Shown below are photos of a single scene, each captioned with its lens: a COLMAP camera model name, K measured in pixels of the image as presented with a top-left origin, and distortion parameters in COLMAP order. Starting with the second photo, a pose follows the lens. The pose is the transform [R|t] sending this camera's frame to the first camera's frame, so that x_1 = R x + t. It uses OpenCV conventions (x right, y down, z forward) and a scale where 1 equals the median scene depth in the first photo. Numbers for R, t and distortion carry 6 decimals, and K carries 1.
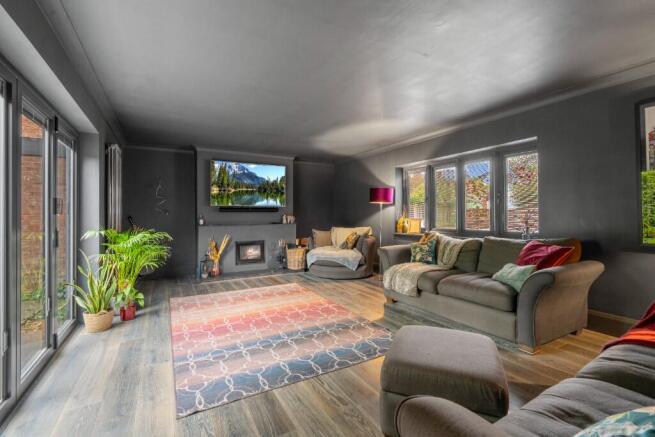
lens RADIAL K [[300.7, 0, 327.5], [0, 300.7, 218.5], [0, 0, 1]] dist [0.000459, 0.000094]
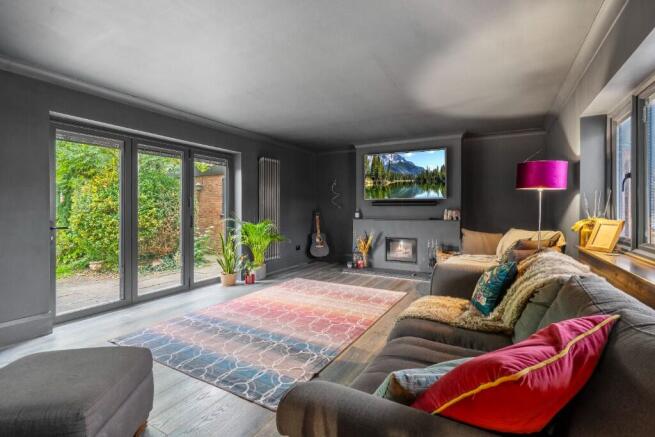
lens RADIAL K [[301.5, 0, 328.0], [0, 301.5, 211.5], [0, 0, 1]] dist [0.000241, 0.000079]
pose [[0.521952, 0.014786, -0.852847, 0.423304], [-0.017338, 0.999827, 0.006723, -0.006643], [0.852799, 0.011277, 0.522118, 0.351653]]
